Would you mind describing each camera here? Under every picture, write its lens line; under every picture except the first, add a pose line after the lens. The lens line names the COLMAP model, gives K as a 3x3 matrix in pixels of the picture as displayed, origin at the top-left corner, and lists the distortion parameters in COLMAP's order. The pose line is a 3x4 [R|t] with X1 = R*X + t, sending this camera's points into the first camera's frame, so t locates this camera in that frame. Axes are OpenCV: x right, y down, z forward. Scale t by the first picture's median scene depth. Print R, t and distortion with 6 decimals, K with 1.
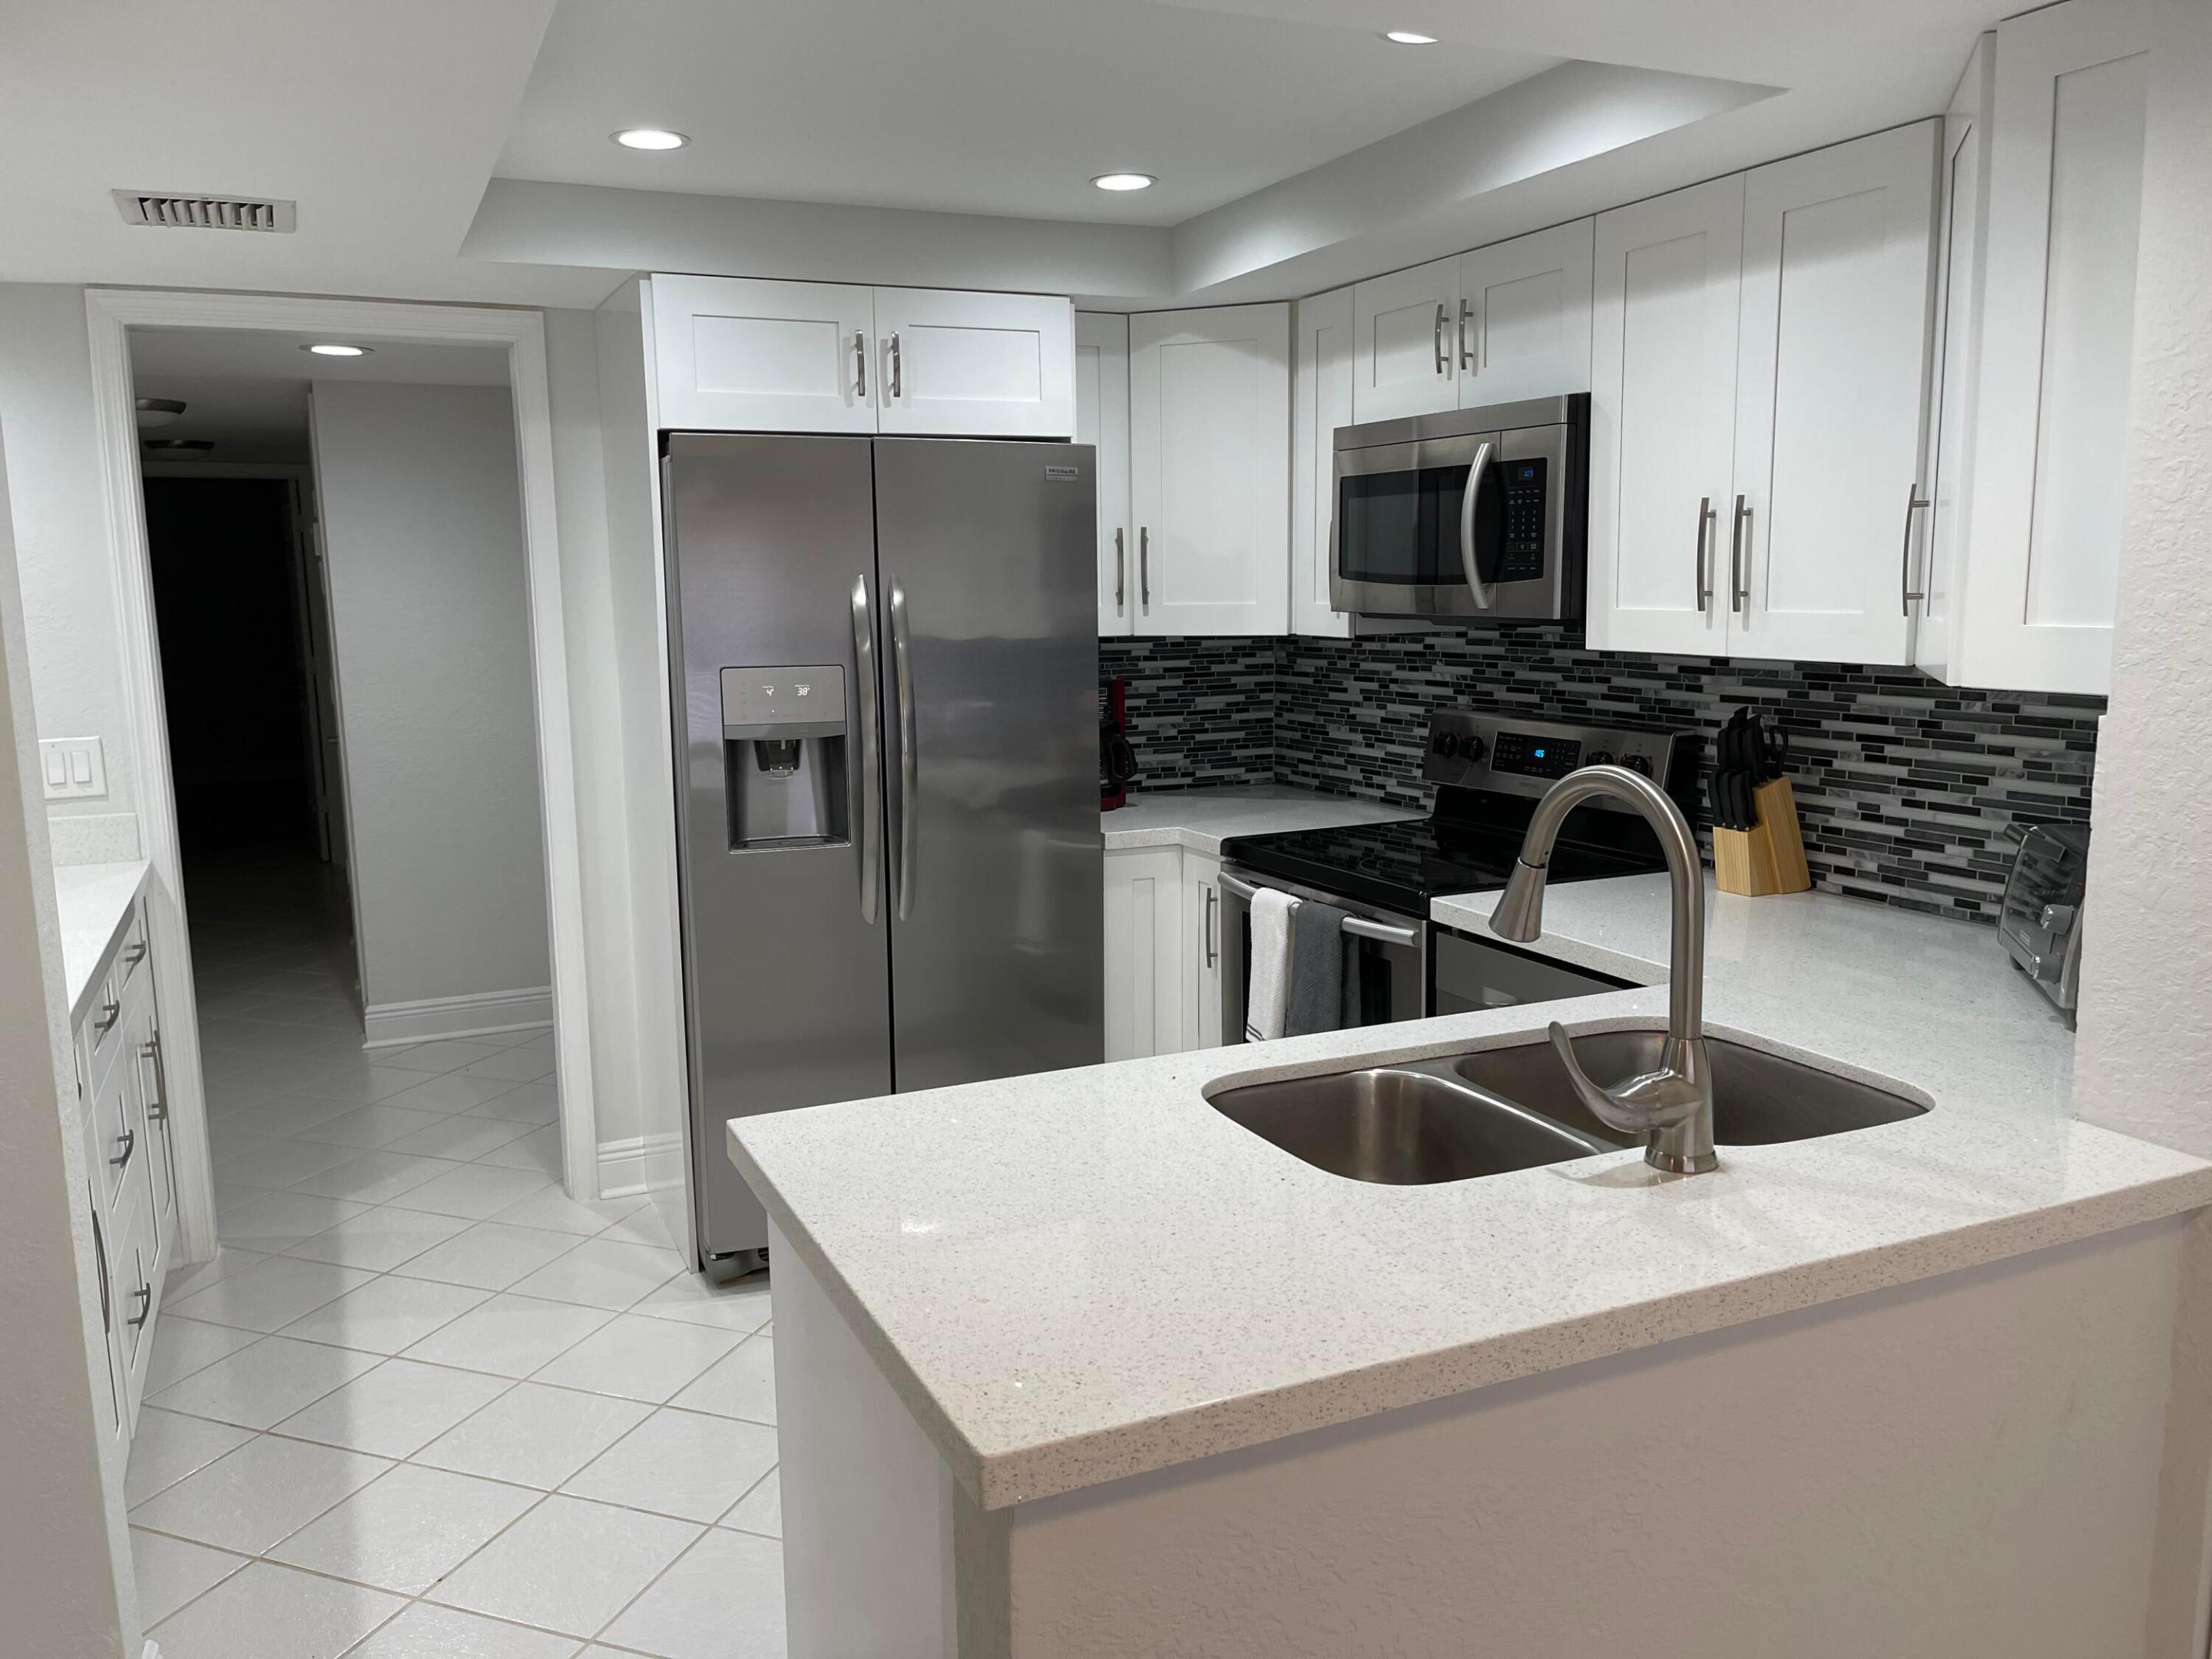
lens RADIAL K [[1675.2, 0, 1097.0], [0, 1675.2, 827.8], [0, 0, 1]] dist [0.054805, -0.061986]
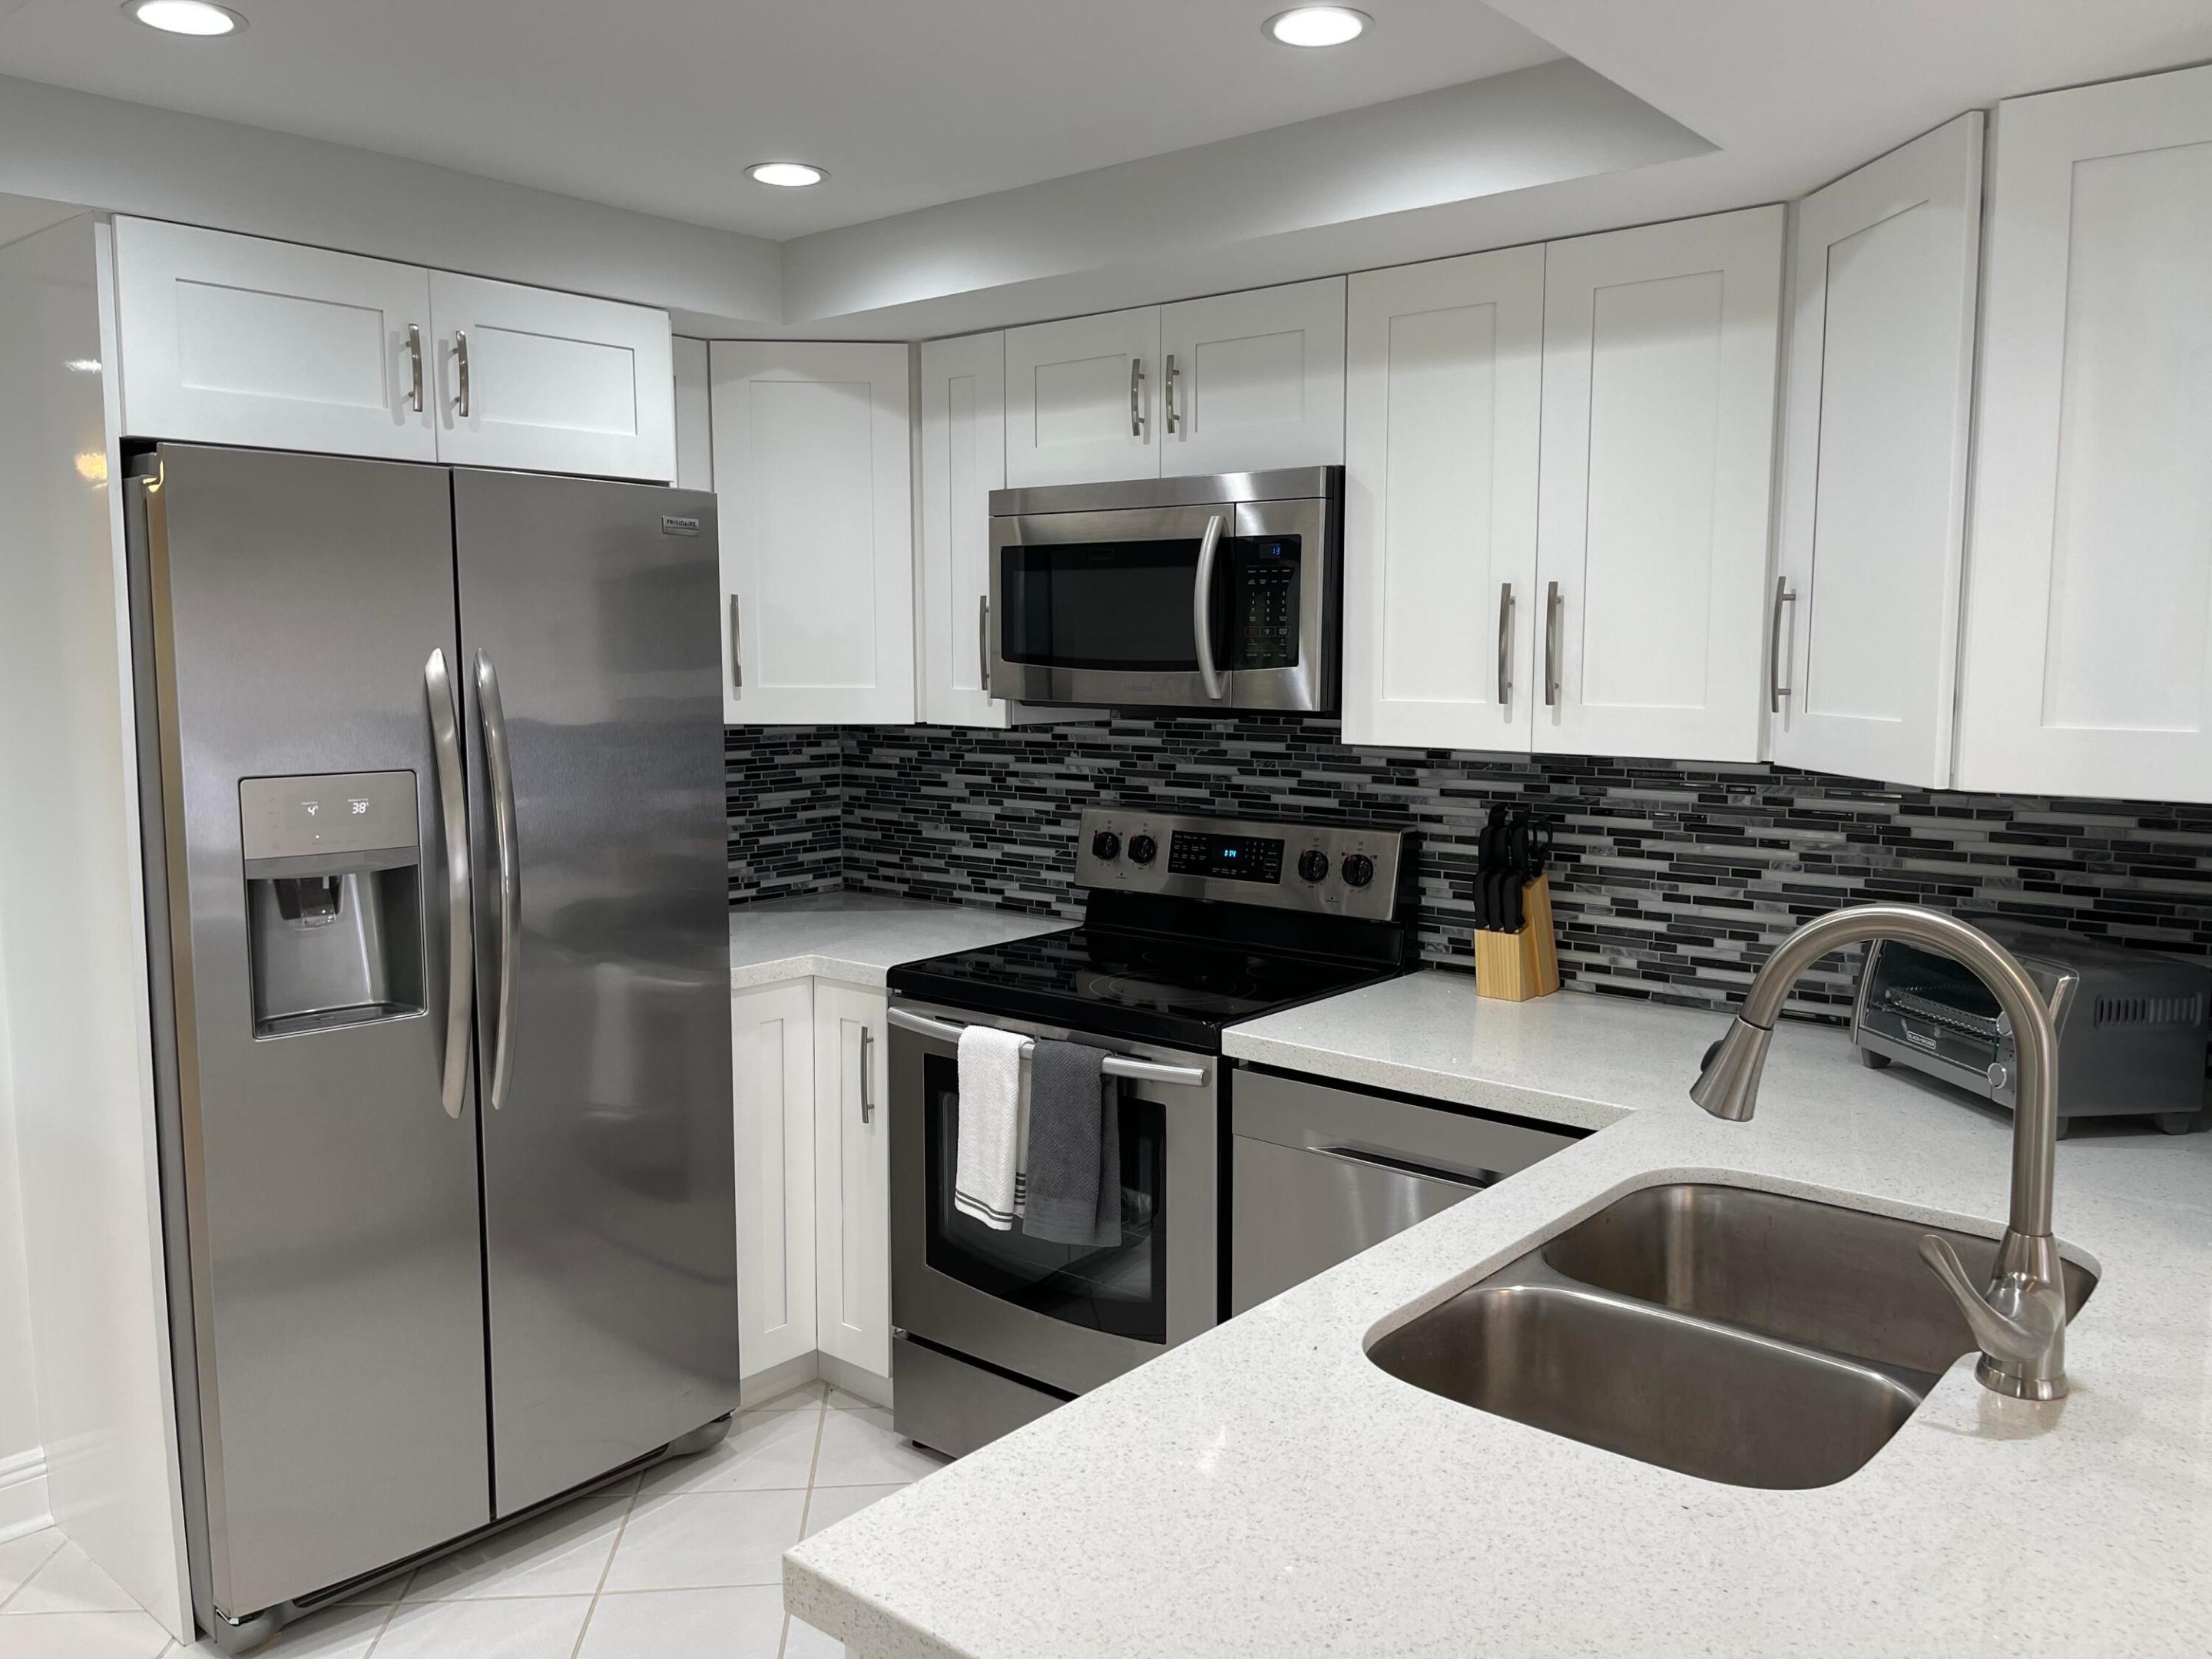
lens RADIAL K [[1675.2, 0, 1098.2], [0, 1675.2, 835.1], [0, 0, 1]] dist [0.054805, -0.061986]
pose [[0.905545, -0.033527, 0.422924, -0.205362], [0.049816, 0.998379, -0.027517, -0.035232], [-0.421316, 0.045986, 0.905747, 0.215060]]
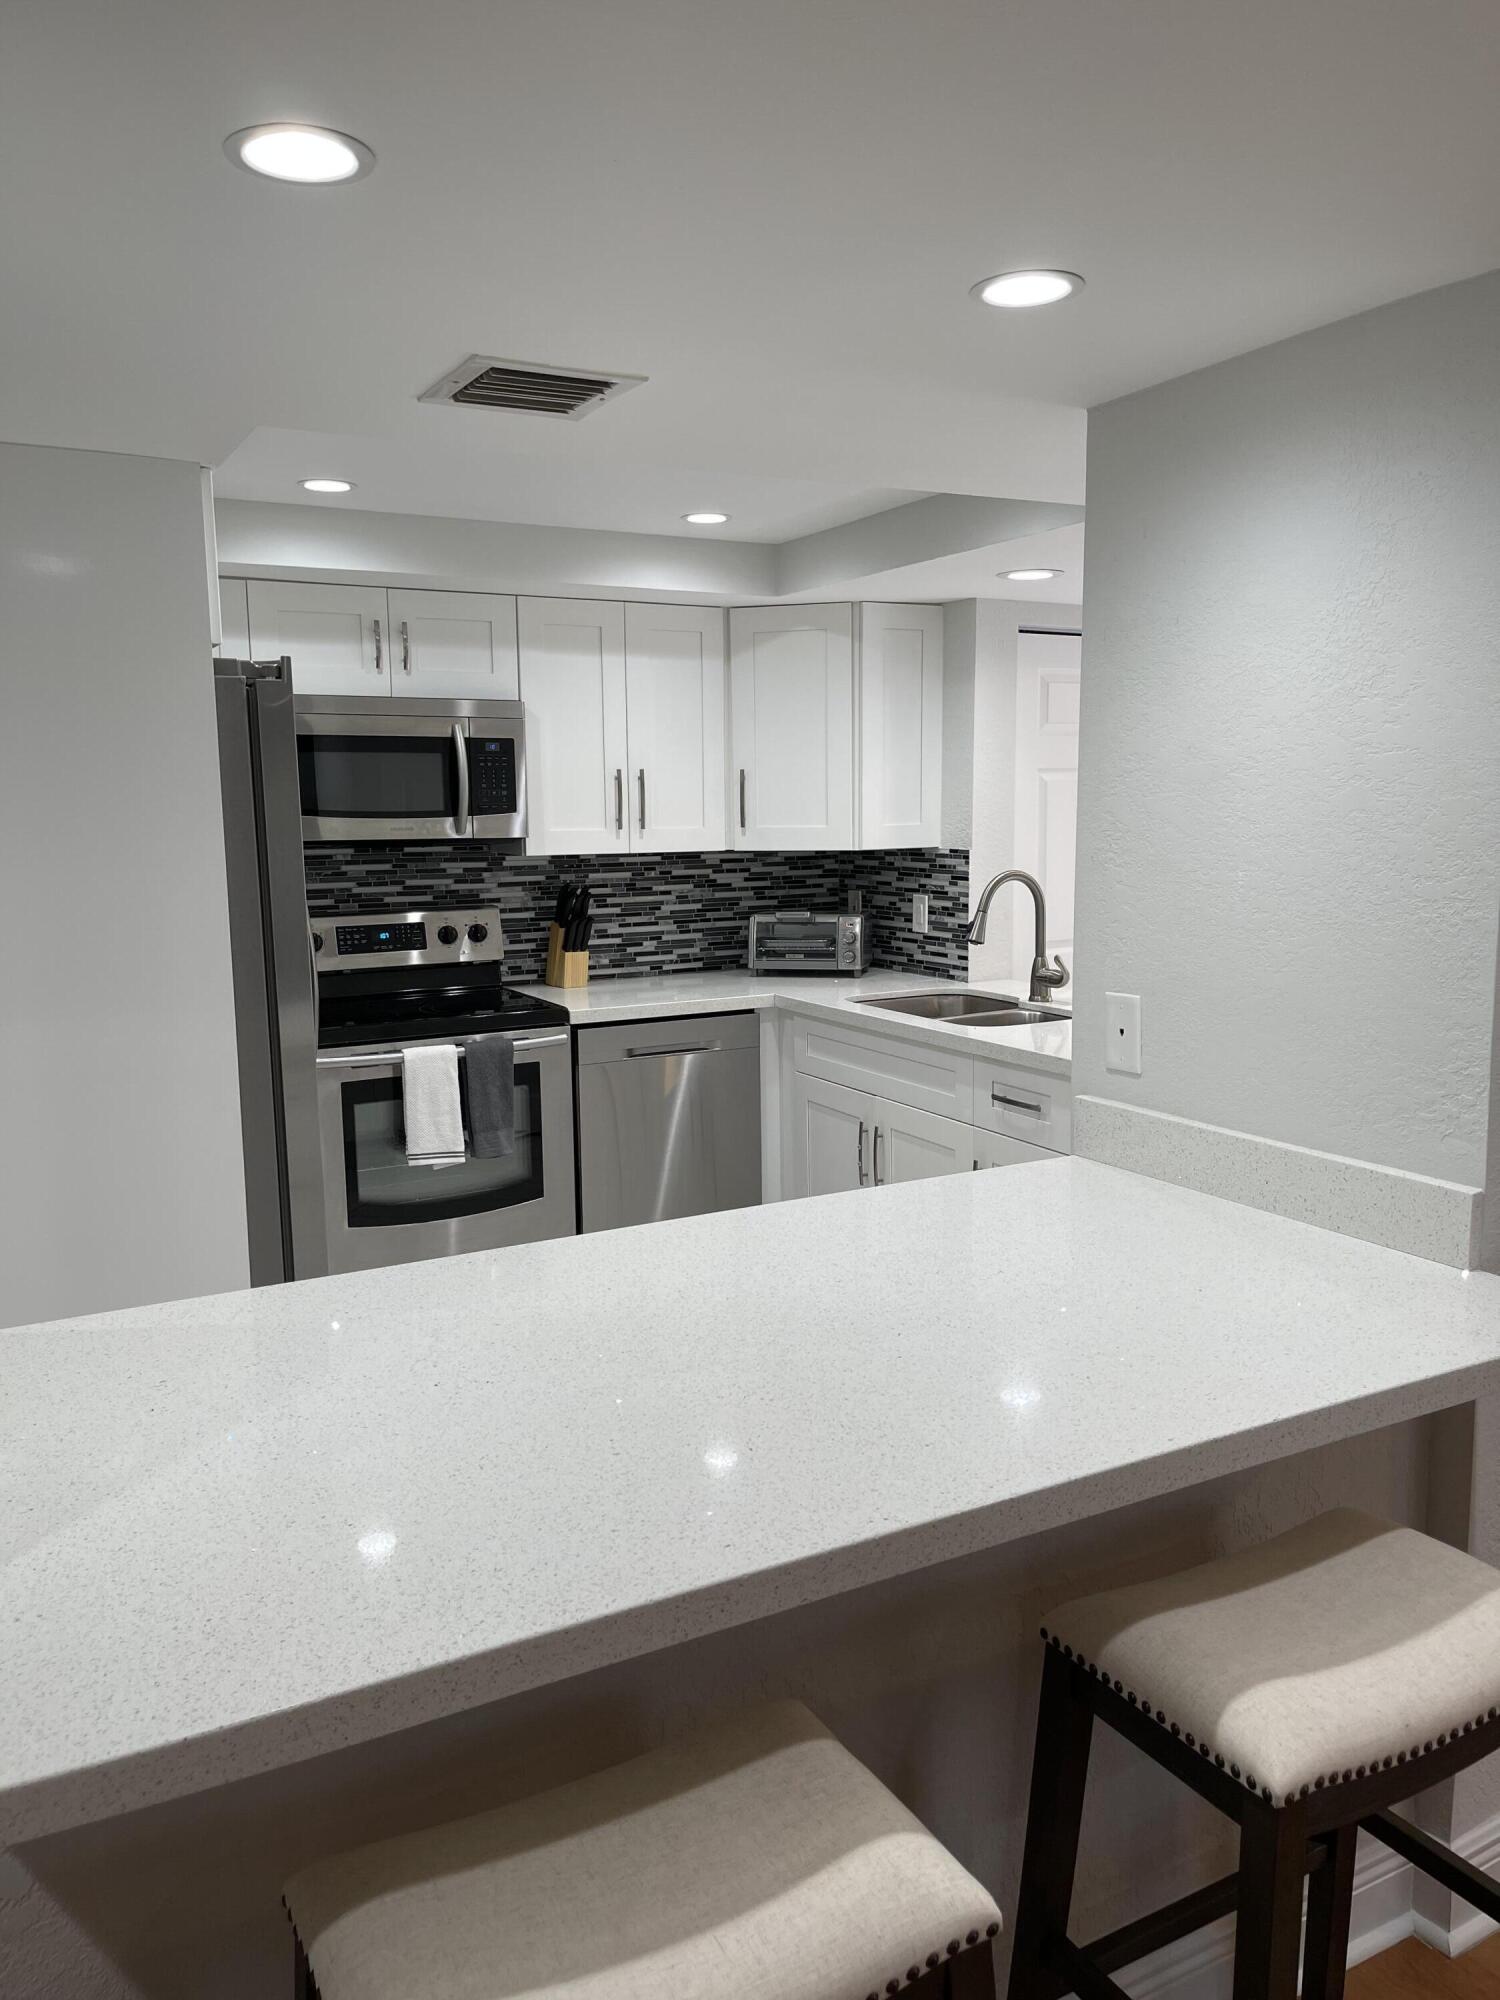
lens RADIAL K [[1514.6, 0, 742.6], [0, 1514.6, 1018.9], [0, 0, 1]] dist [0.054805, -0.061986]
pose [[-0.067887, -0.130017, 0.989185, -1.143552], [0.159744, 0.977264, 0.139414, -0.115844], [-0.984821, 0.167481, -0.045574, 0.831436]]
